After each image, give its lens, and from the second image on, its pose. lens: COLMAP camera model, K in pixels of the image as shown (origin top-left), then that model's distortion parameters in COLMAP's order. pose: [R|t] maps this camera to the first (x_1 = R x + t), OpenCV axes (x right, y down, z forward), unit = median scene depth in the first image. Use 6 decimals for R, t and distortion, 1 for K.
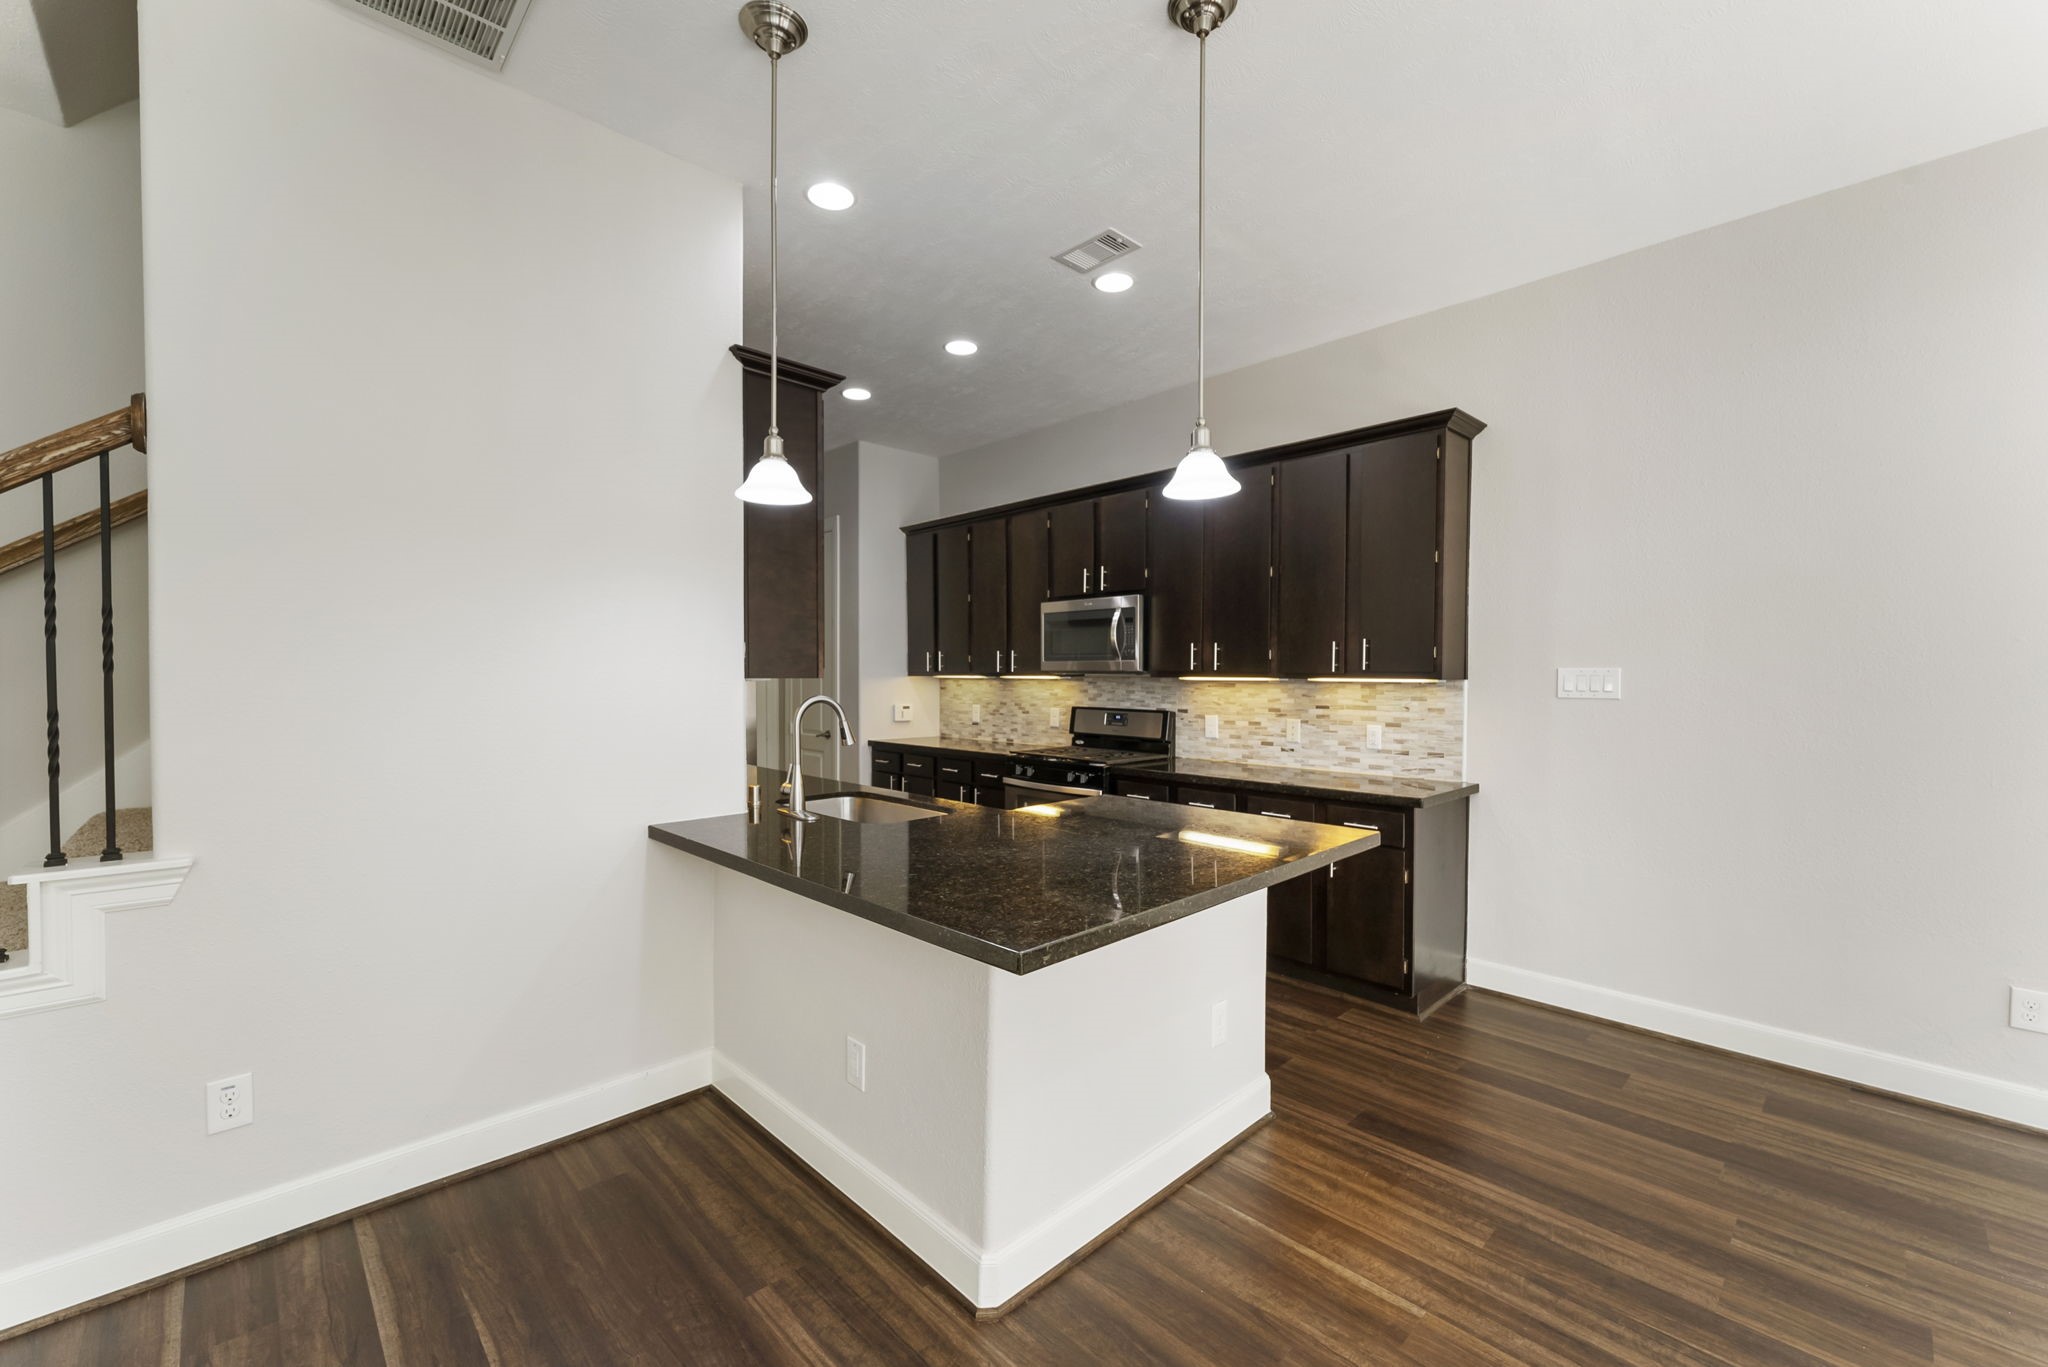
lens RADIAL K [[837.4, 0, 1022.9], [0, 837.4, 684.5], [0, 0, 1]] dist [0.002841, -0.000289]
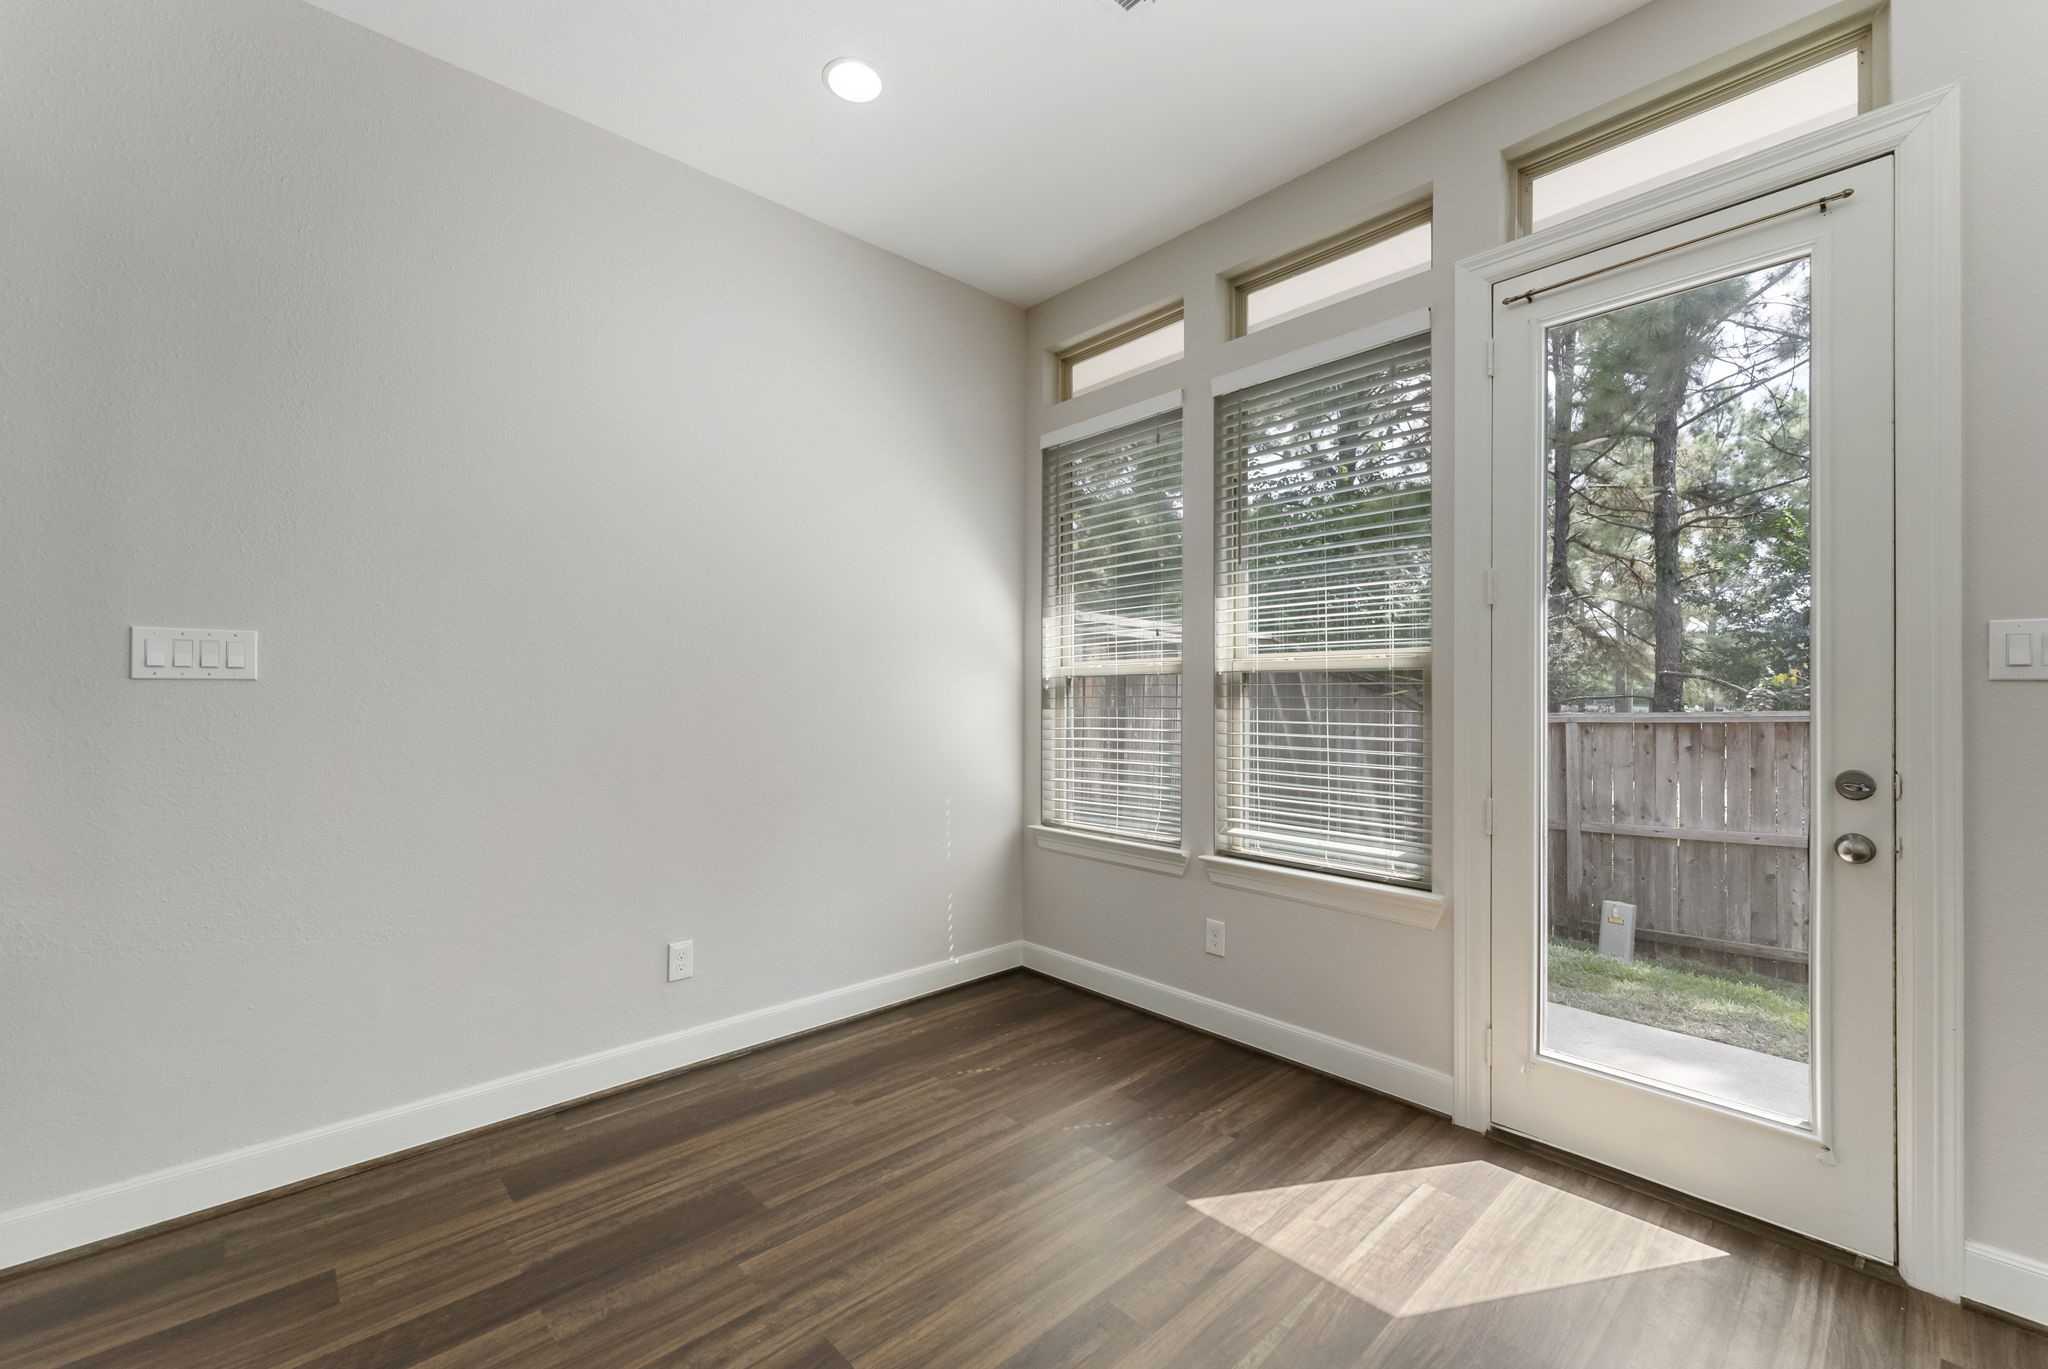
lens RADIAL K [[837.4, 0, 1031.0], [0, 837.4, 689.0], [0, 0, 1]] dist [0.002841, -0.000289]
pose [[0.015441, 0.003959, 0.999873, 0.072617], [0.012358, 0.999915, -0.004150, 0.028087], [-0.999804, 0.012421, 0.015391, 0.335706]]
